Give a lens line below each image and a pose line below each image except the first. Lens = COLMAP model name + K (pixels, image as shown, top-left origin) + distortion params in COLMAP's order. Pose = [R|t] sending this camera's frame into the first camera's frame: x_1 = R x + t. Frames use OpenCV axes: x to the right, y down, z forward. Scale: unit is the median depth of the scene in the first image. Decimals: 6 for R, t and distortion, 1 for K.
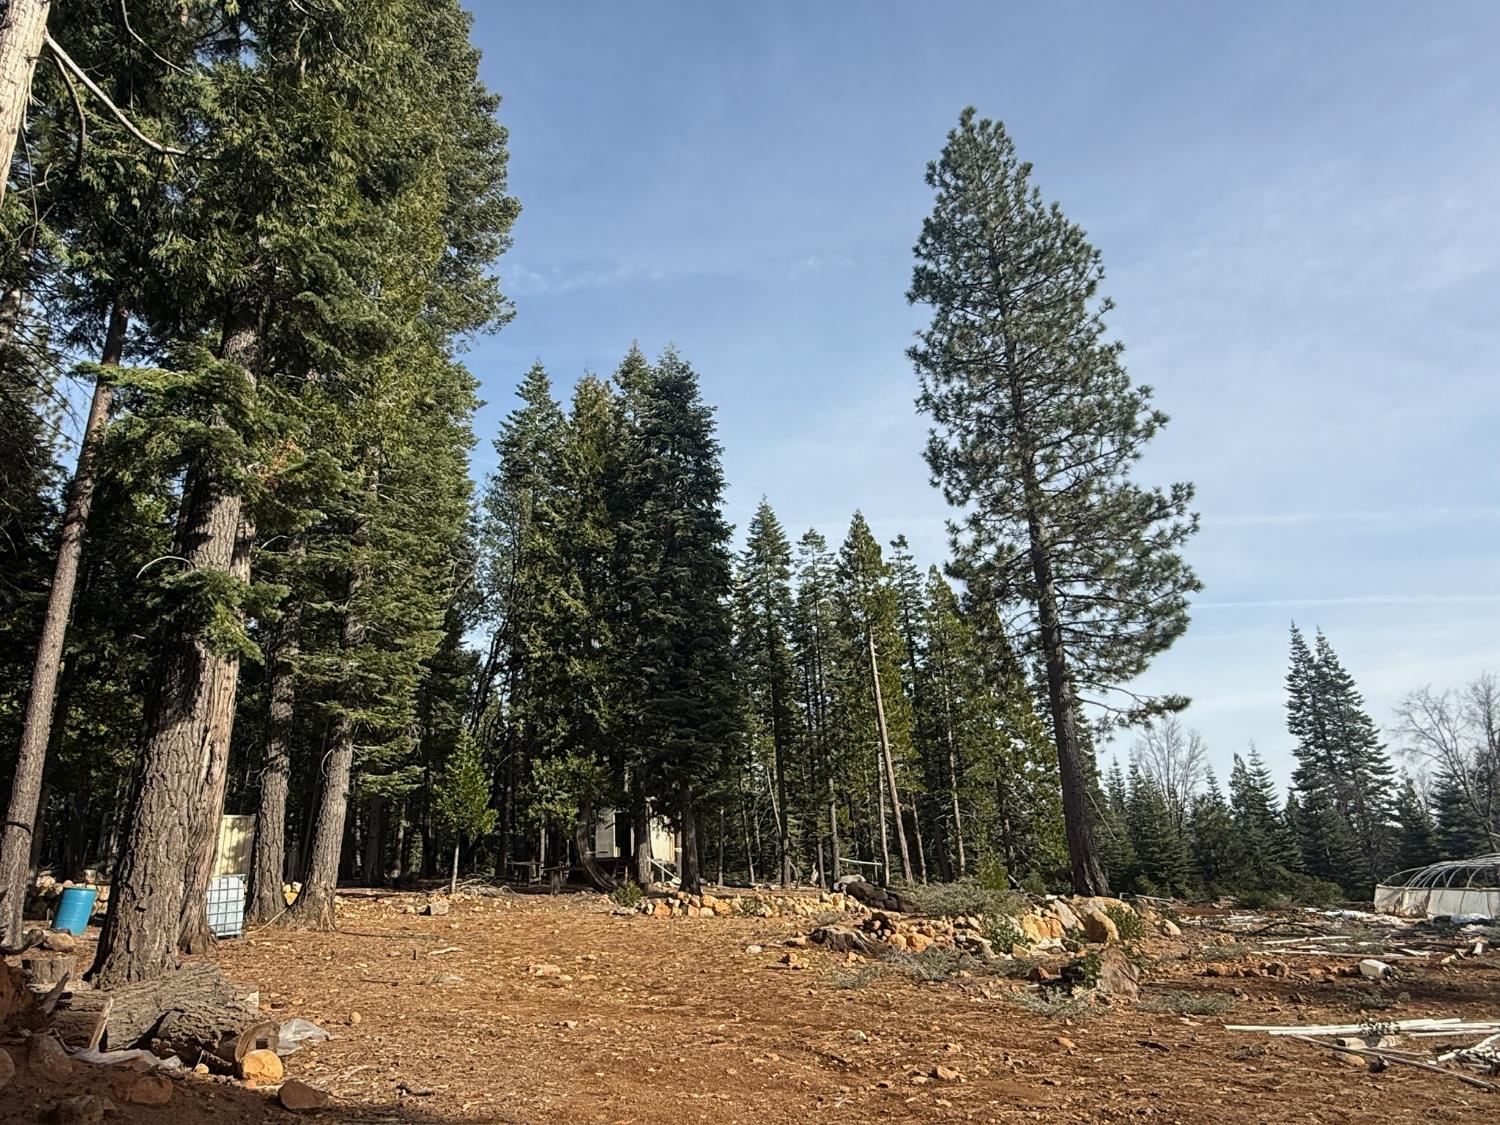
lens RADIAL K [[952.1, 0, 741.6], [0, 952.1, 561.3], [0, 0, 1]] dist [0.006592, -0.007983]
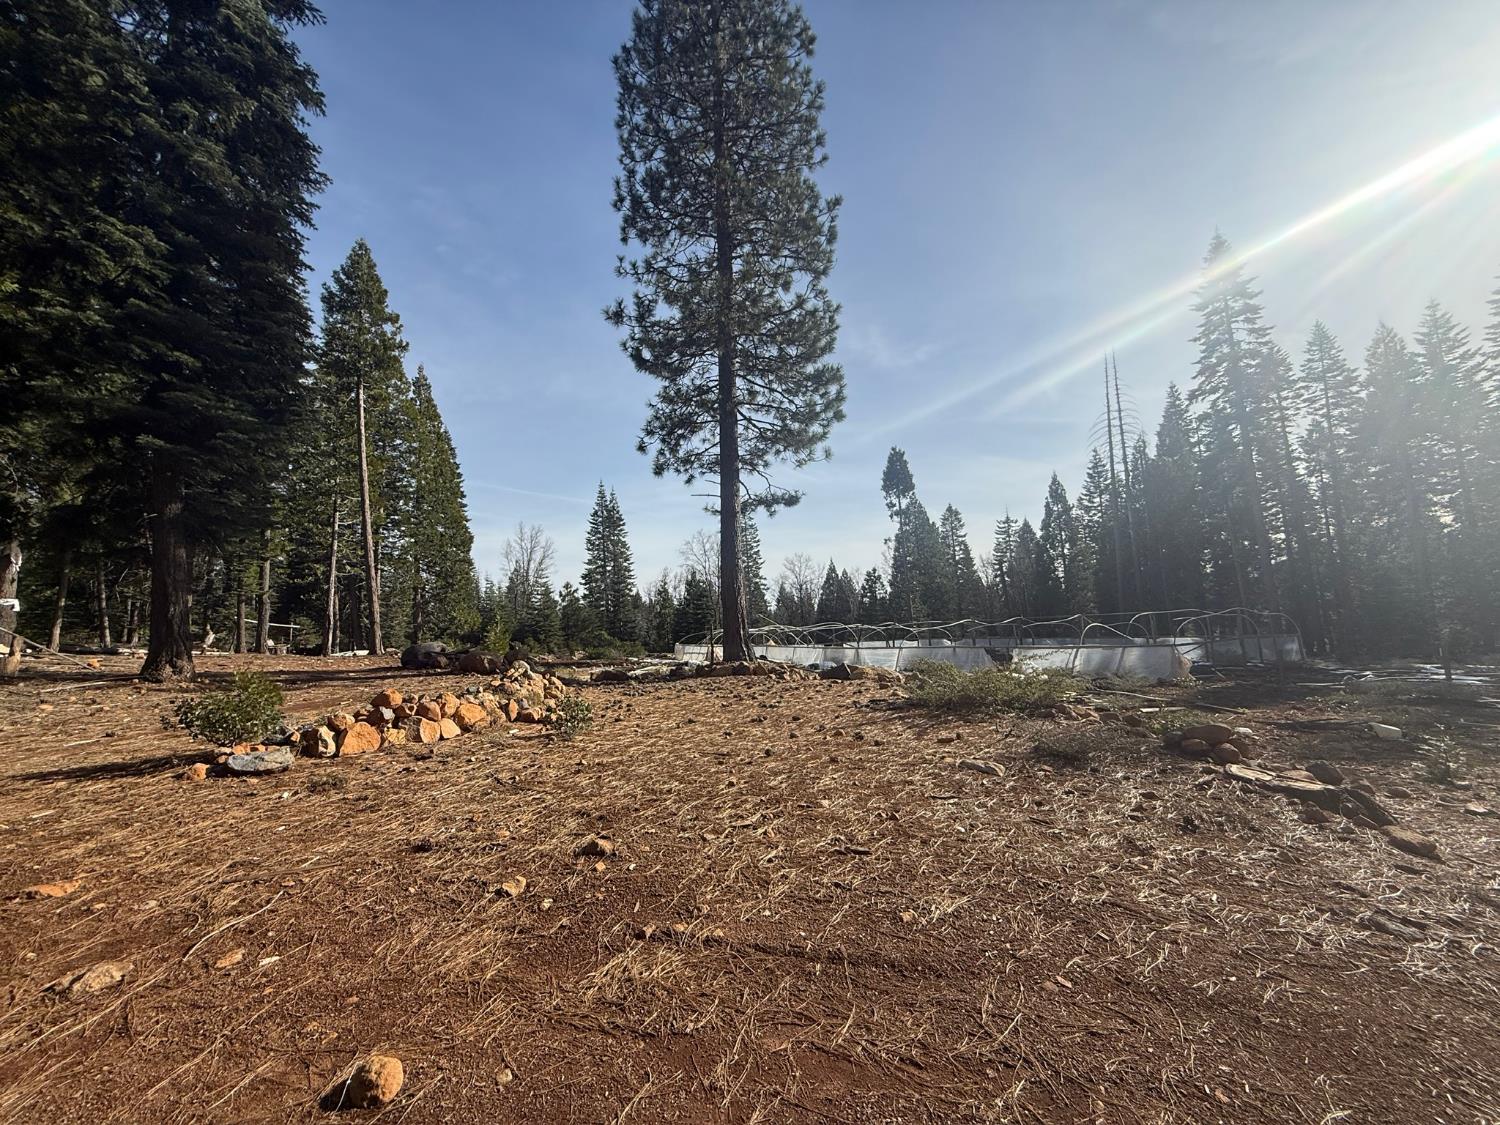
lens RADIAL K [[595.8, 0, 755.2], [0, 595.8, 559.5], [0, 0, 1]] dist [-0.002034, 0.000011]
pose [[0.568157, 0.104518, 0.816256, -0.139221], [-0.258542, 0.964347, 0.056479, 0.167355], [-0.781251, -0.243126, 0.574923, 0.525110]]
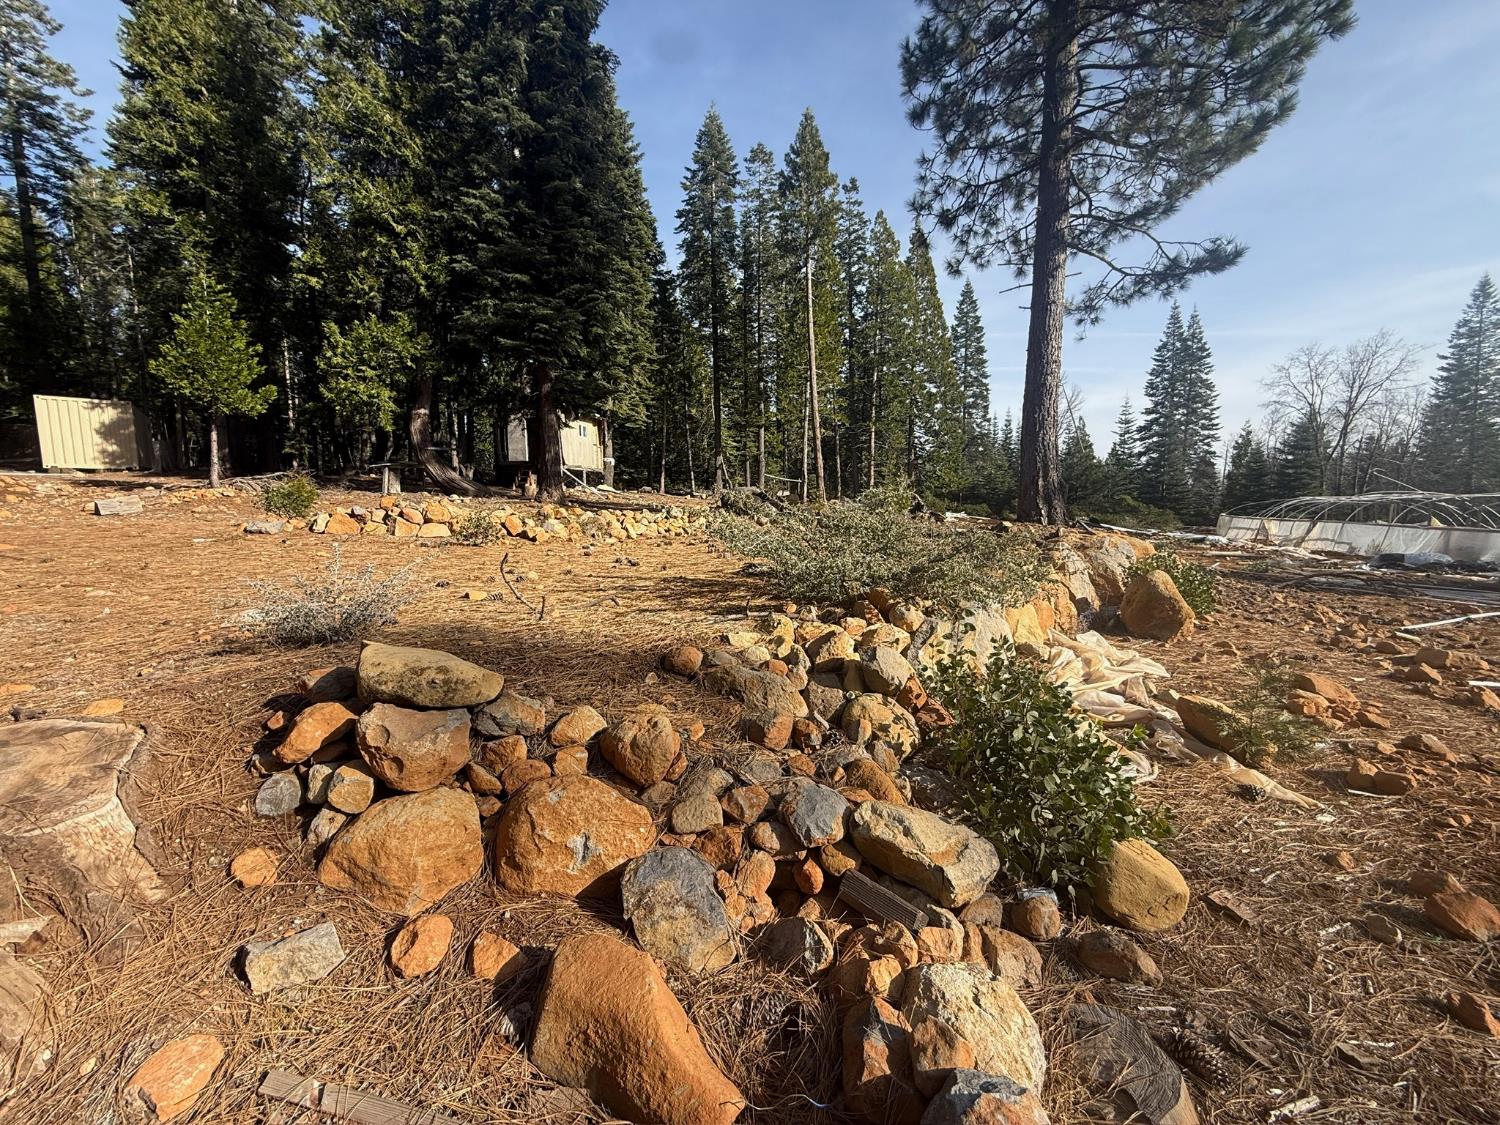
lens RADIAL K [[595.8, 0, 745.4], [0, 595.8, 565.1], [0, 0, 1]] dist [-0.002034, 0.000011]
pose [[0.999269, 0.034700, 0.016064, 0.107671], [-0.038236, 0.902467, 0.429058, 0.156738], [0.000391, -0.429359, 0.903134, 0.465444]]
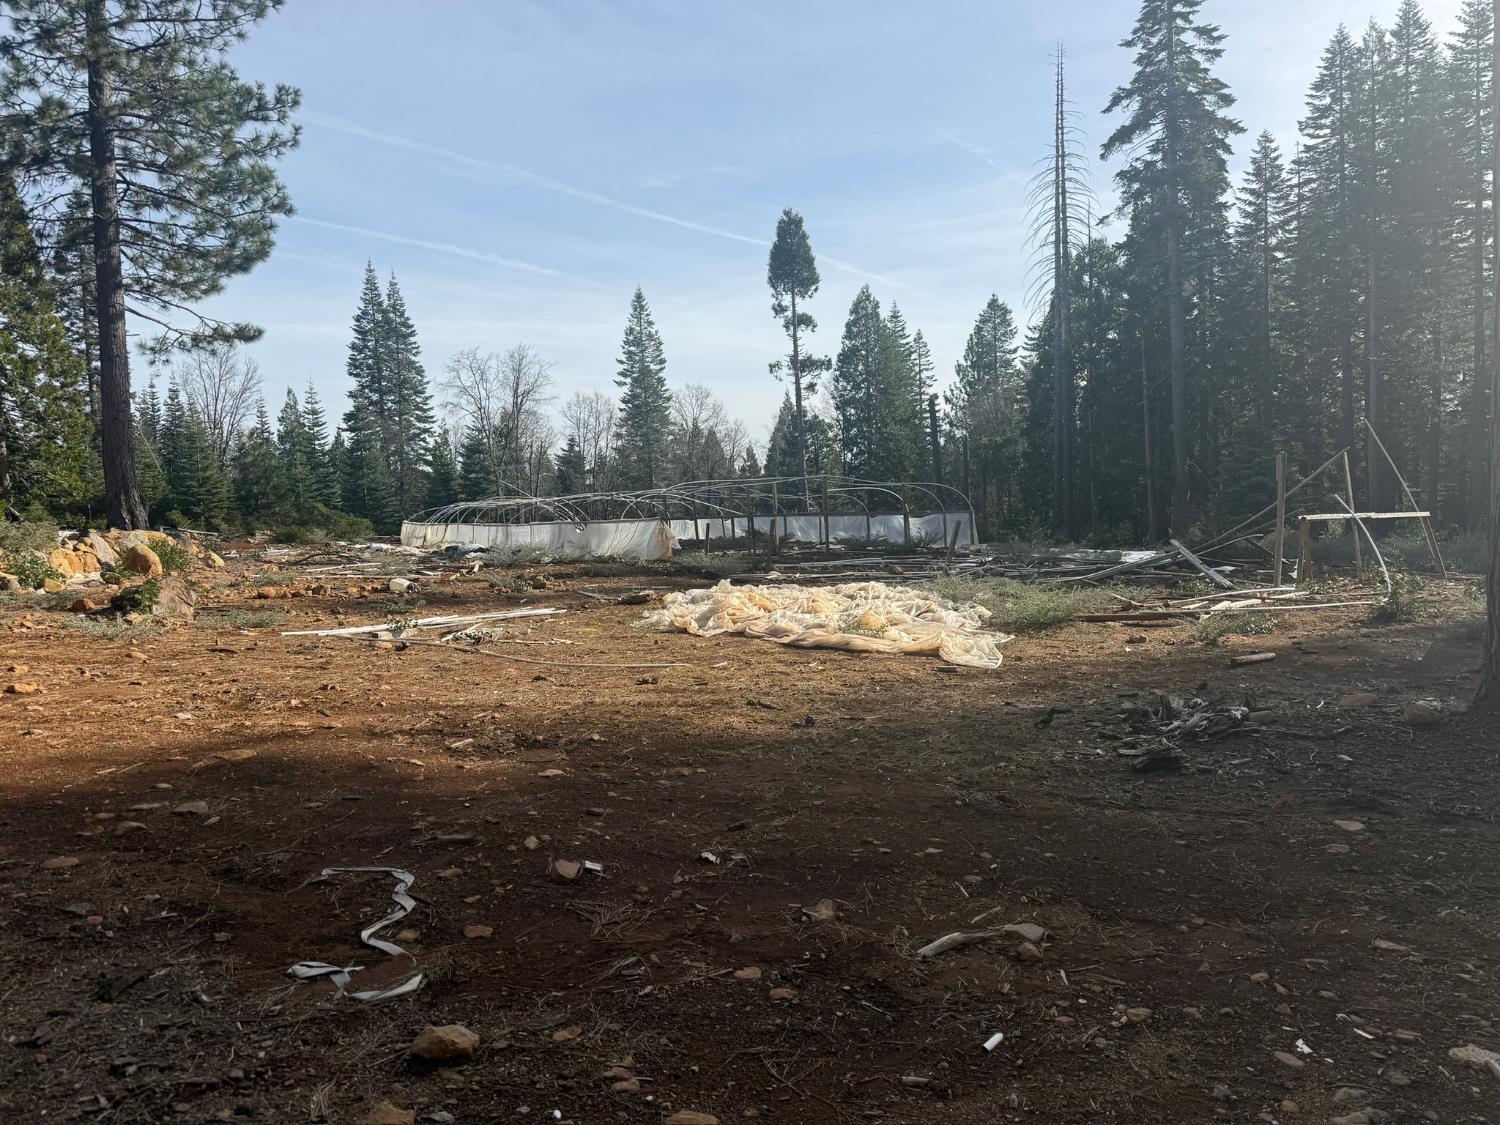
lens RADIAL K [[1050.4, 0, 803.3], [0, 1050.4, 584.3], [0, 0, 1]] dist [-0.014169, -0.019376]
pose [[0.596853, -0.040915, 0.801307, -0.038712], [-0.264715, 0.932738, 0.244799, -0.013035], [-0.757425, -0.358227, 0.545876, -0.044314]]
